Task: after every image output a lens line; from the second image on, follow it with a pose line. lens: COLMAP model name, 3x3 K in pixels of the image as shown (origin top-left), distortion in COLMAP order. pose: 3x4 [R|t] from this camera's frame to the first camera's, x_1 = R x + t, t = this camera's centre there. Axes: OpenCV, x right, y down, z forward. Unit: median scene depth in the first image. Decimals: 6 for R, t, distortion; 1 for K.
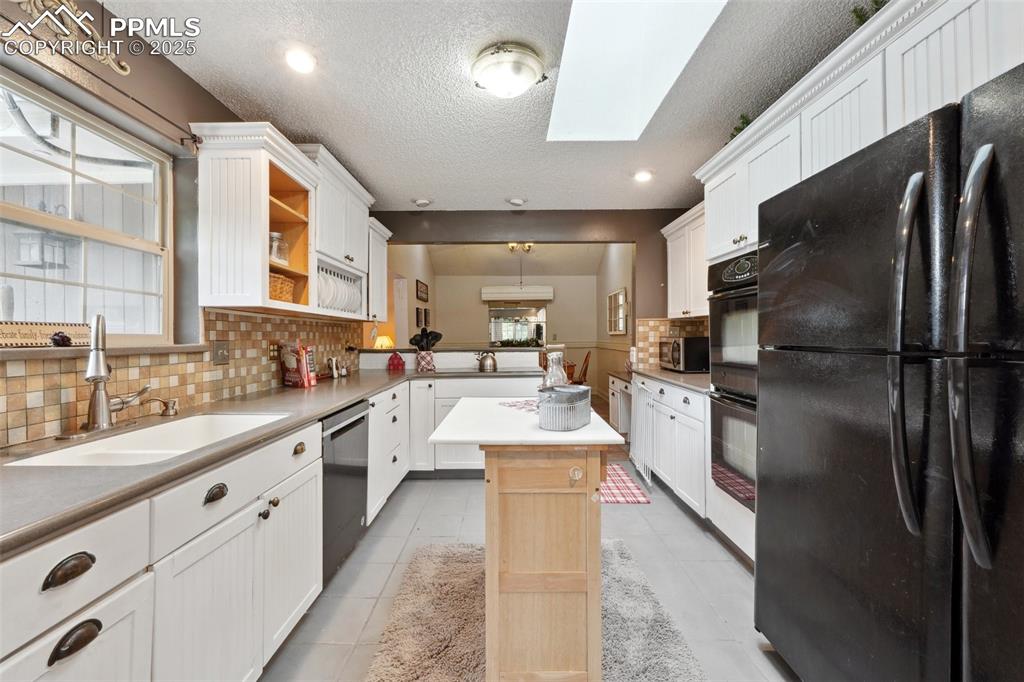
lens RADIAL K [[439.6, 0, 510.7], [0, 439.6, 335.2], [0, 0, 1]] dist [0.000386, -0.000287]
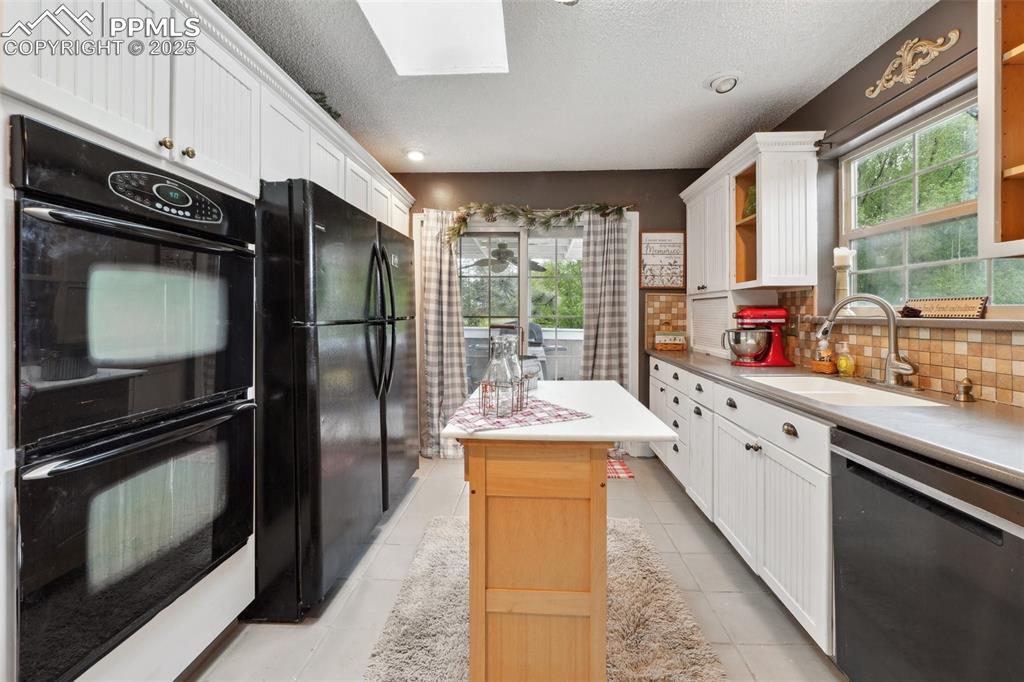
lens RADIAL K [[439.6, 0, 509.4], [0, 439.6, 310.7], [0, 0, 1]] dist [0.000386, -0.000287]
pose [[-0.998007, 0.005539, 0.062863, 0.052180], [0.005119, 0.999963, -0.006842, 0.007373], [-0.062898, -0.006507, -0.997999, 1.926176]]
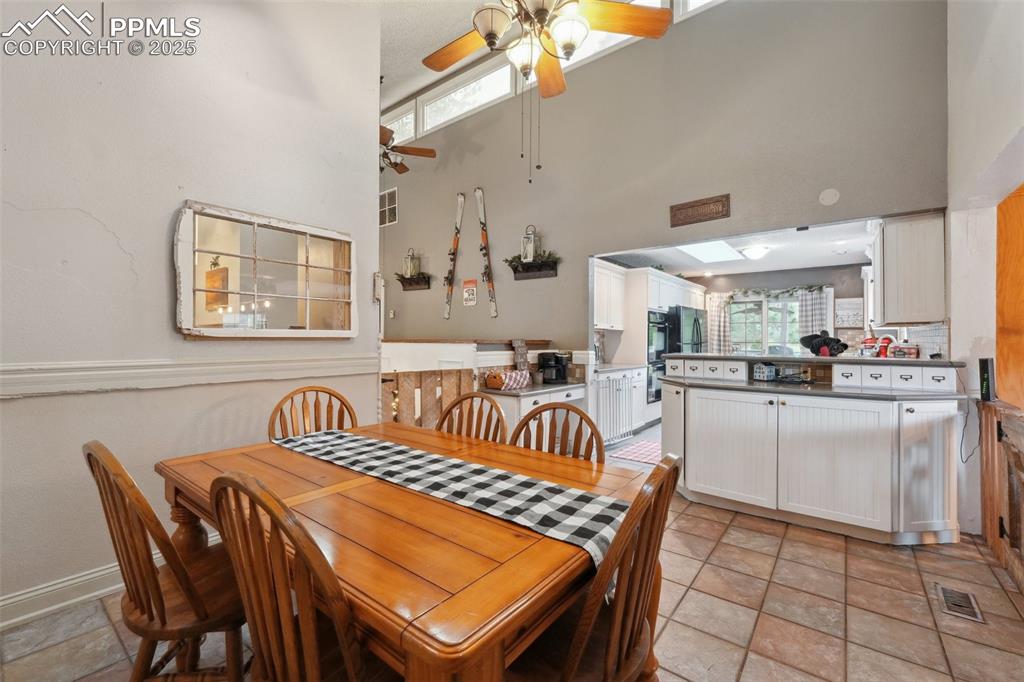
lens RADIAL K [[439.6, 0, 507.8], [0, 439.6, 338.5], [0, 0, 1]] dist [0.000386, -0.000287]
pose [[-0.781559, 0.004129, 0.623818, -0.287871], [-0.001224, 0.999966, -0.008152, 0.014727], [-0.623831, -0.007135, -0.781527, 3.385450]]
